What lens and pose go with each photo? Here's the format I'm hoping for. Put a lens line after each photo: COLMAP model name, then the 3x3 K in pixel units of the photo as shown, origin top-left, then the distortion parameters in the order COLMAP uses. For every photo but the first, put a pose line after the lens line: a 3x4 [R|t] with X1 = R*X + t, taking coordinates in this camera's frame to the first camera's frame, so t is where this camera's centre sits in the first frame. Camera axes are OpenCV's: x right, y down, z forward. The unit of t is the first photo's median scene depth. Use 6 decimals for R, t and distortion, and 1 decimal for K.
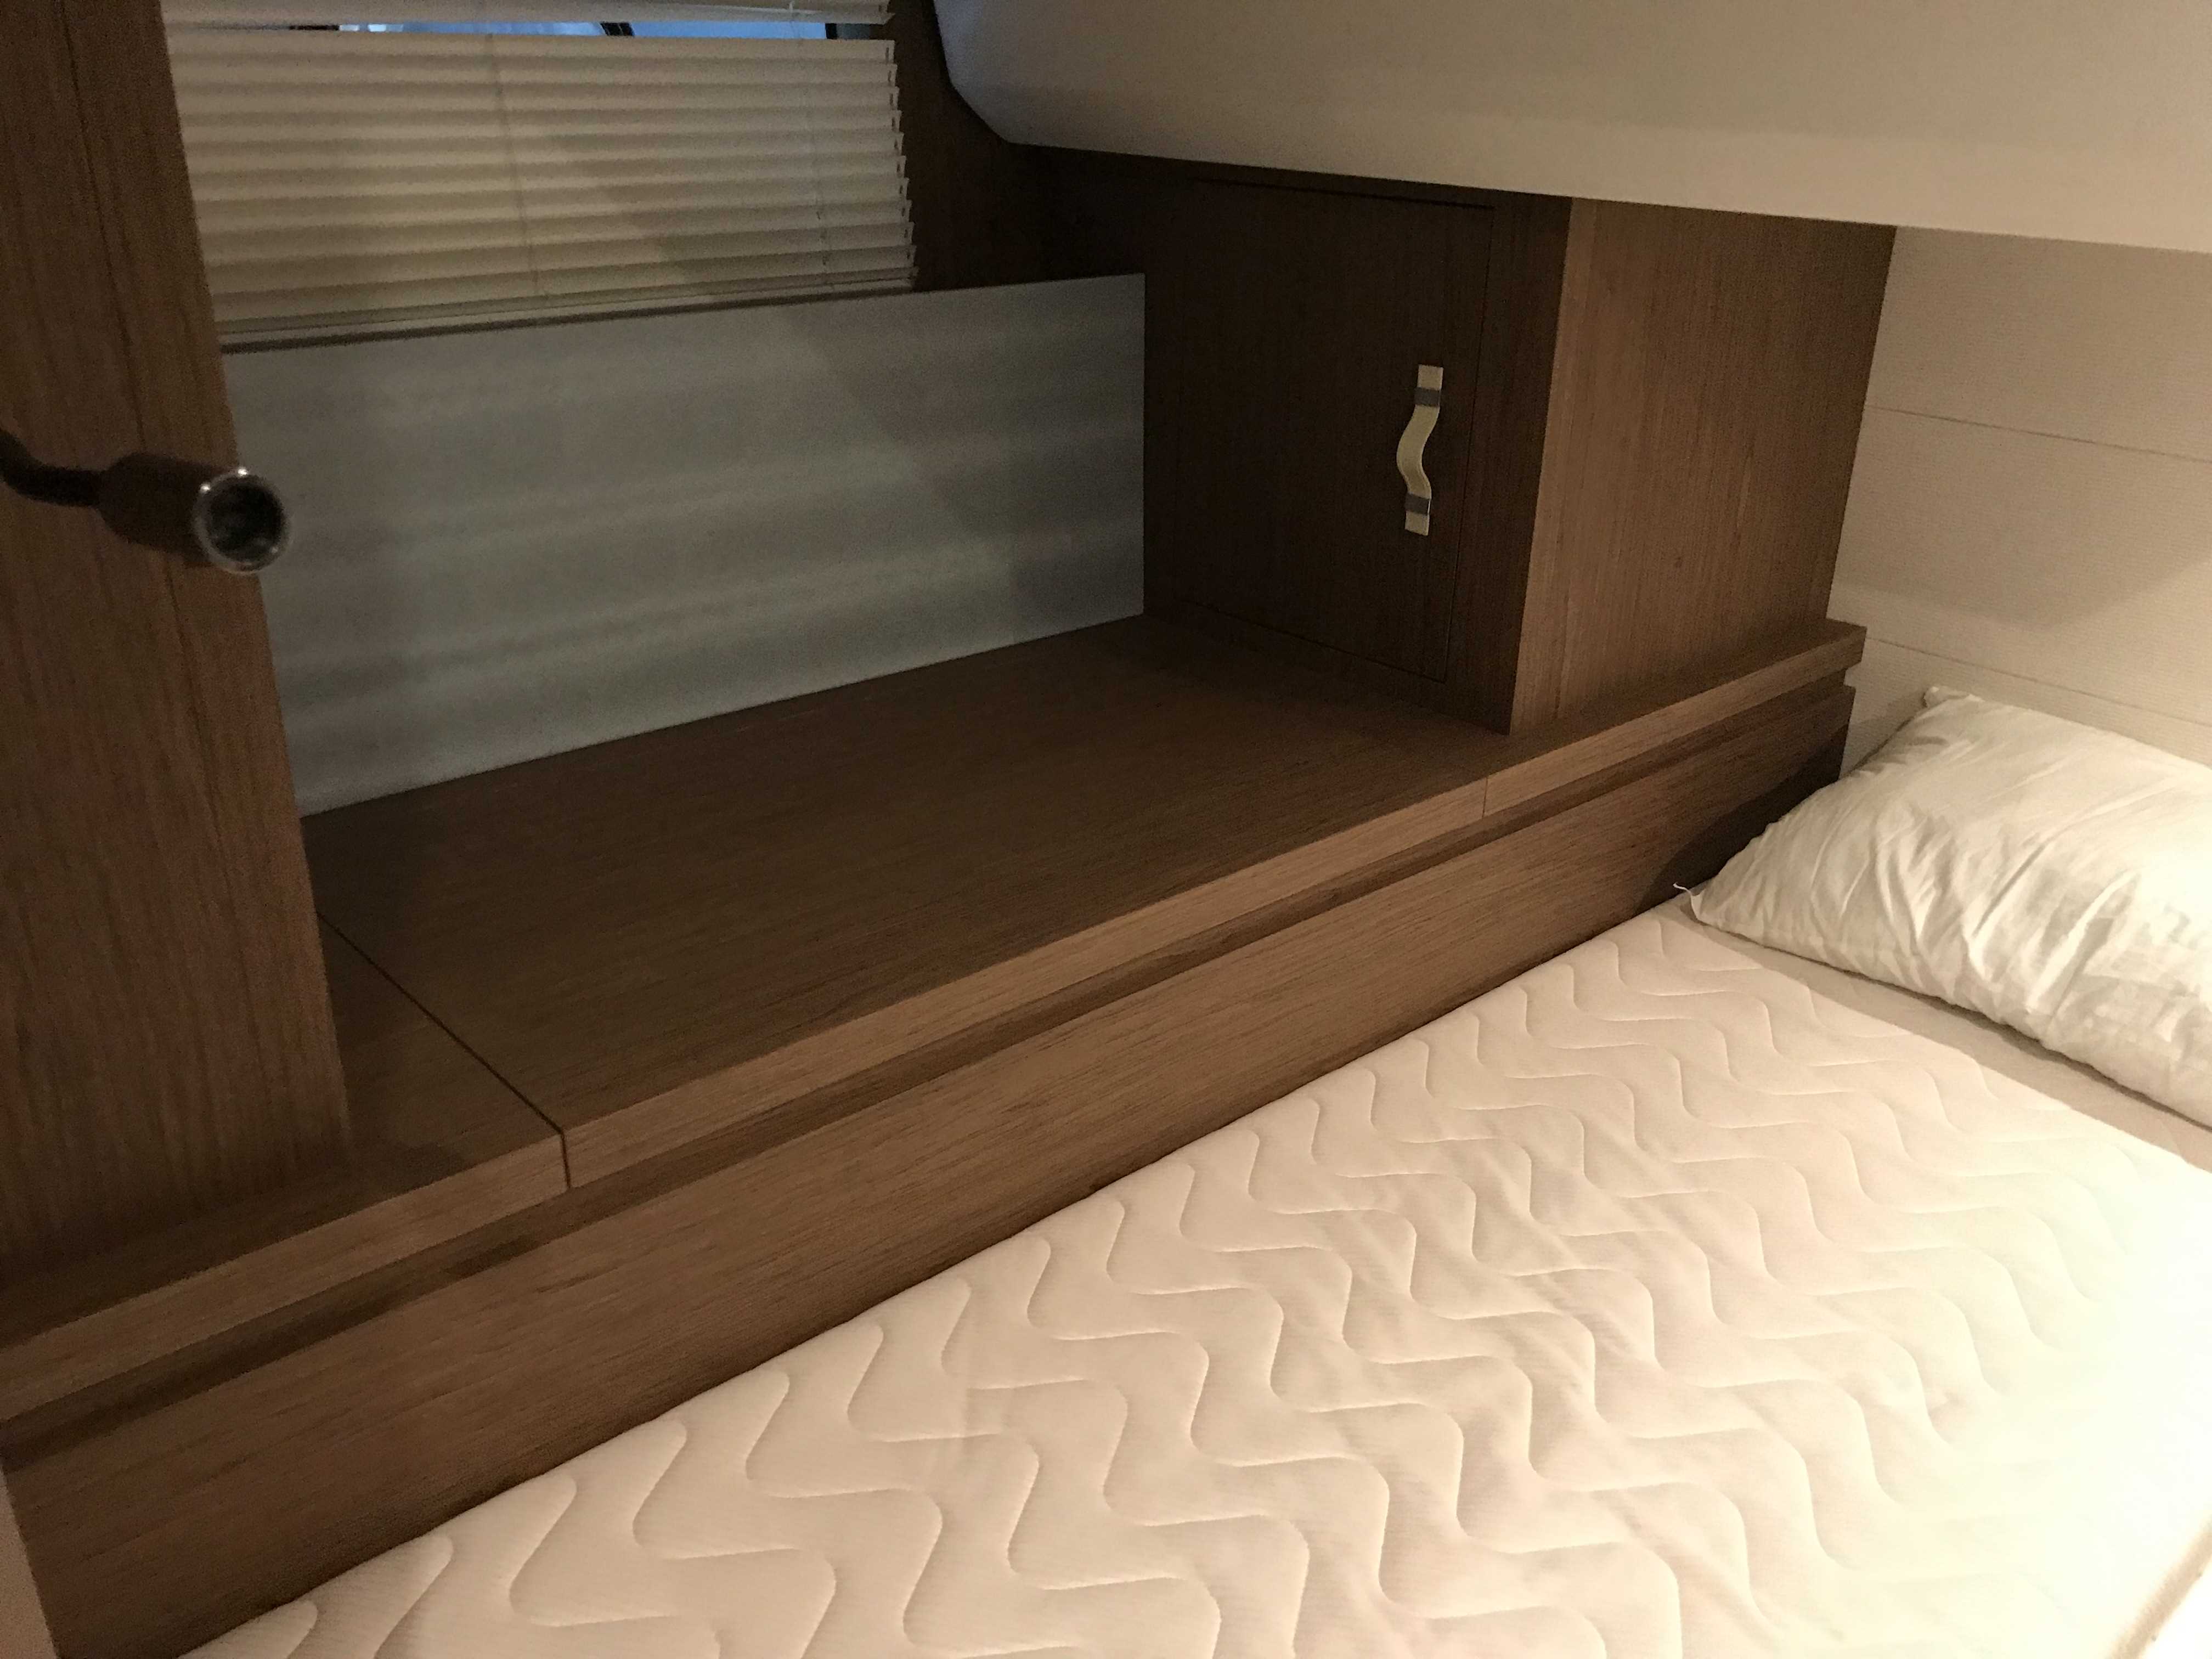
lens RADIAL K [[1827.0, 0, 1106.0], [0, 1827.0, 829.5], [0, 0, 1]] dist [-0.035077, 0.087952]
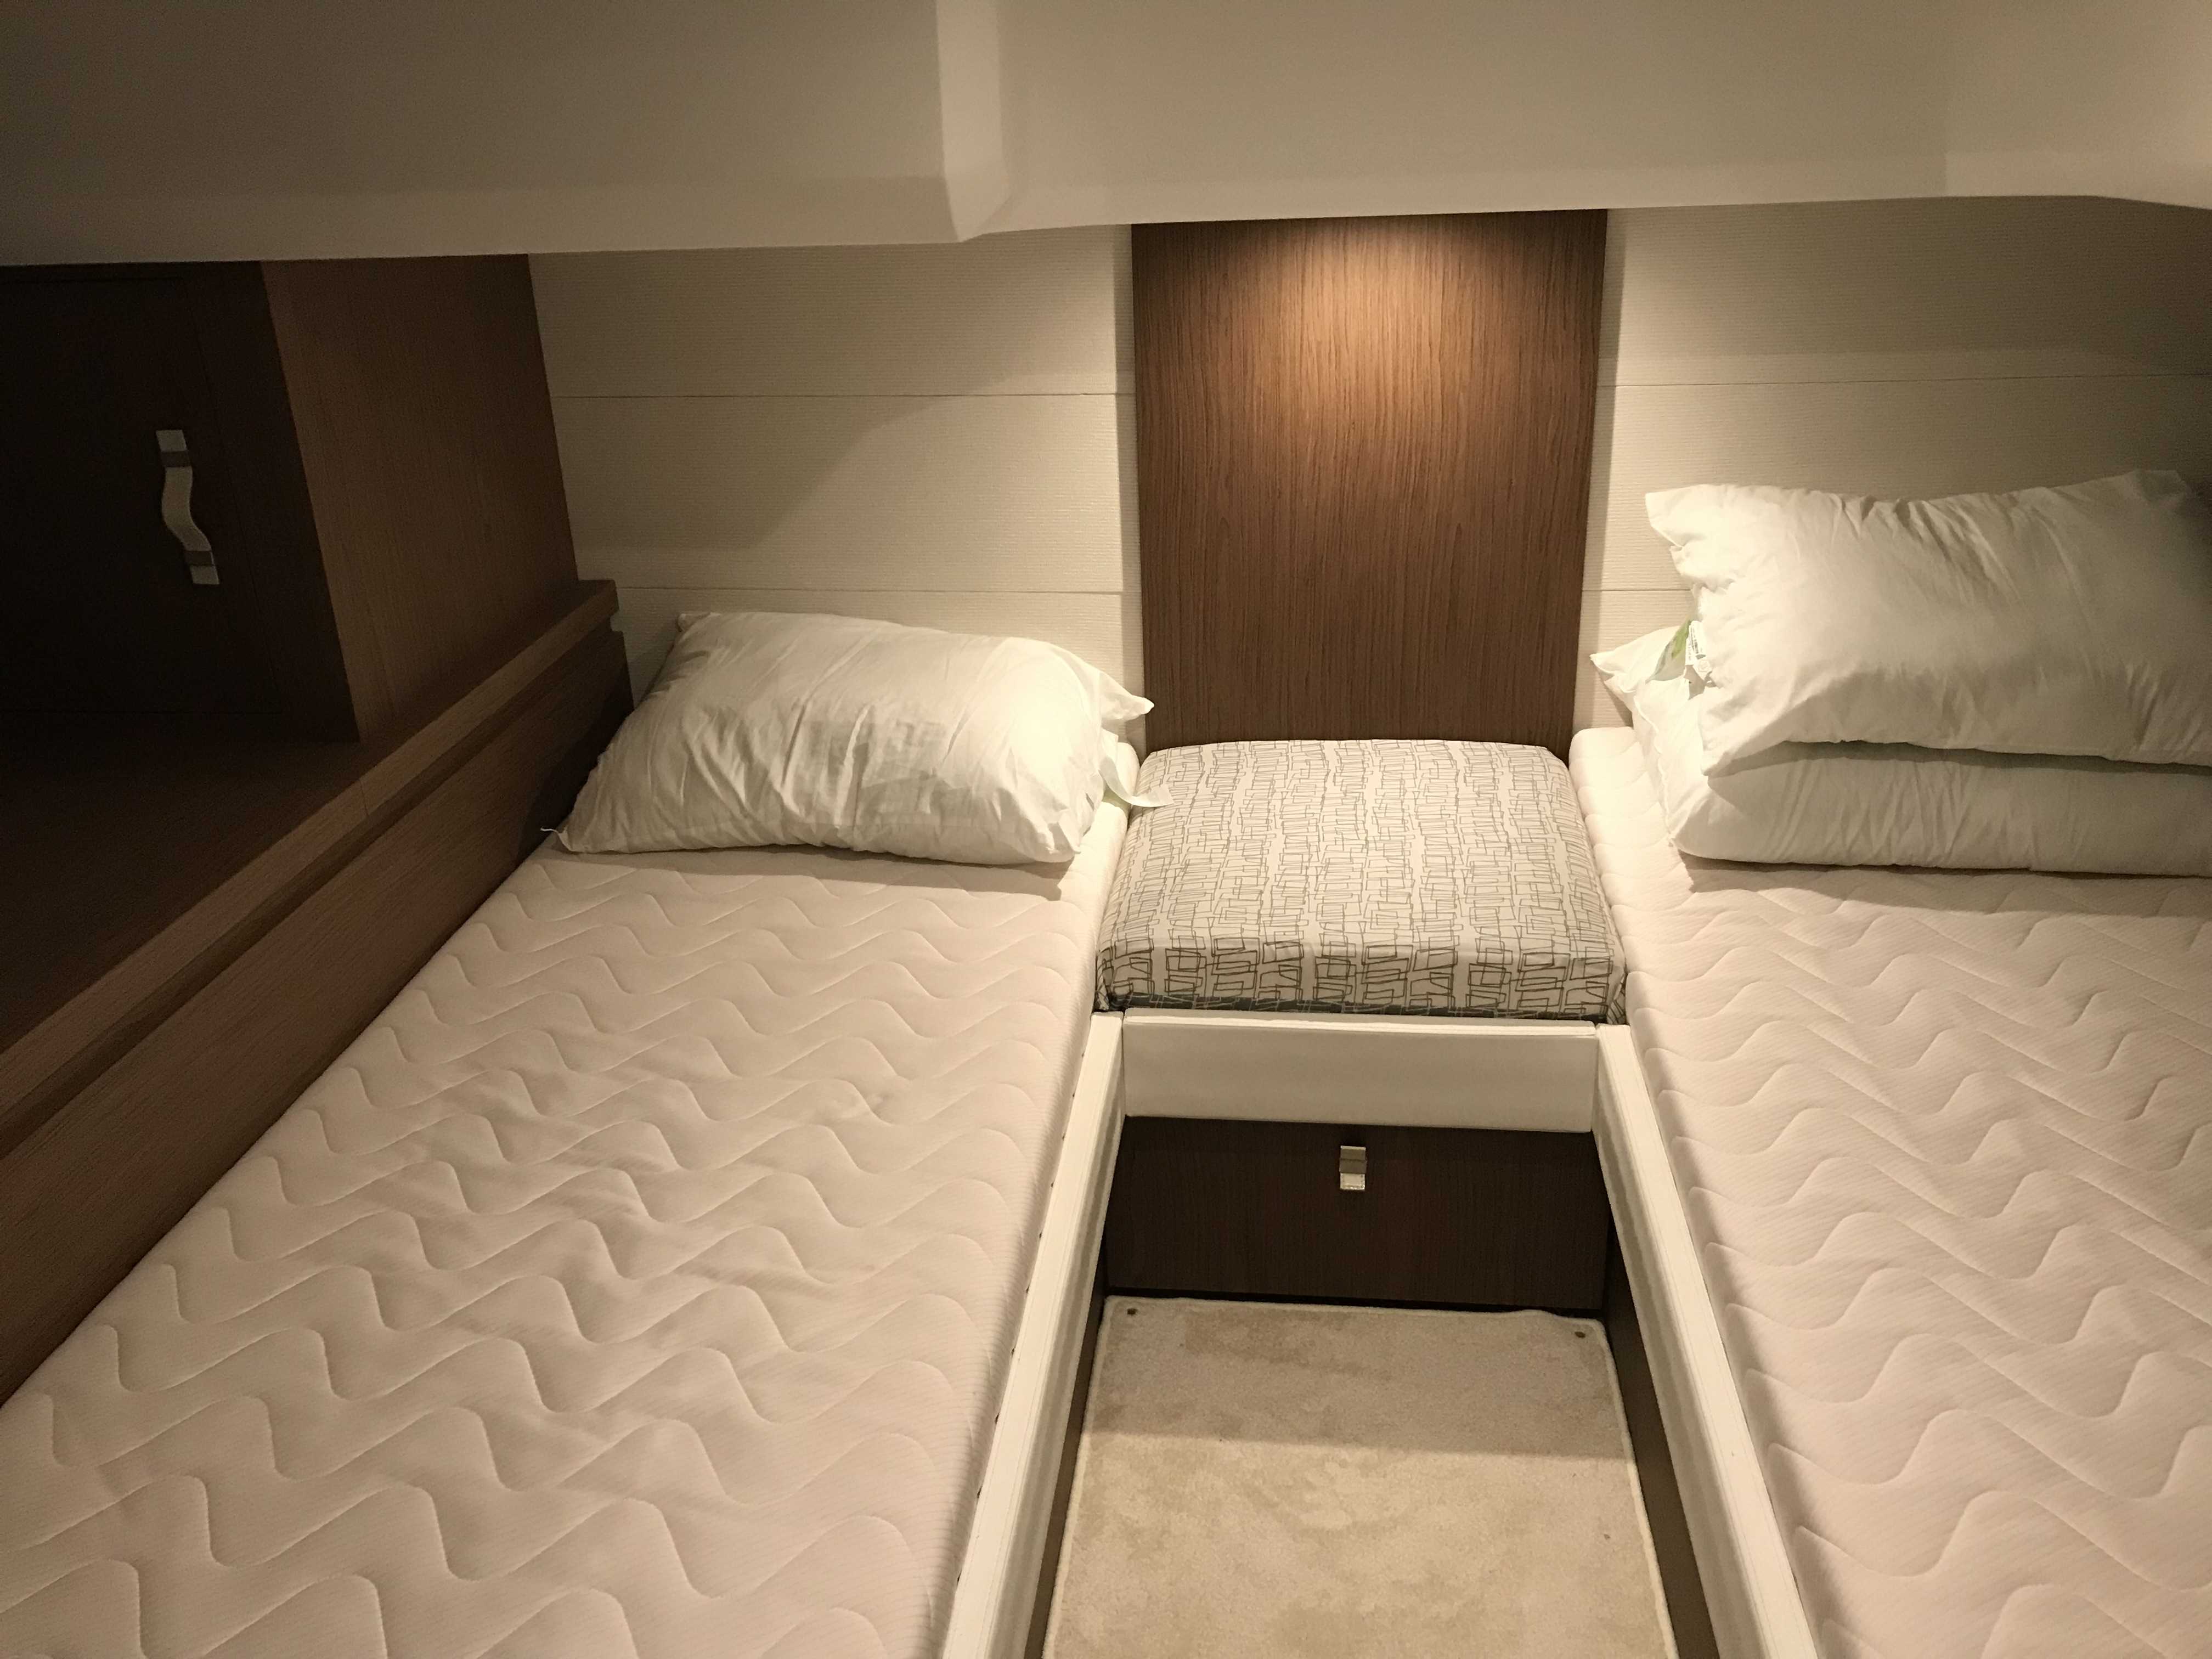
lens RADIAL K [[1798.5, 0, 1106.0], [0, 1798.5, 829.5], [0, 0, 1]] dist [0.043140, -0.046371]
pose [[0.751044, -0.309405, 0.583268, -0.100433], [0.308451, 0.945496, 0.104379, 0.024825], [-0.583773, 0.101517, 0.805545, -0.150509]]
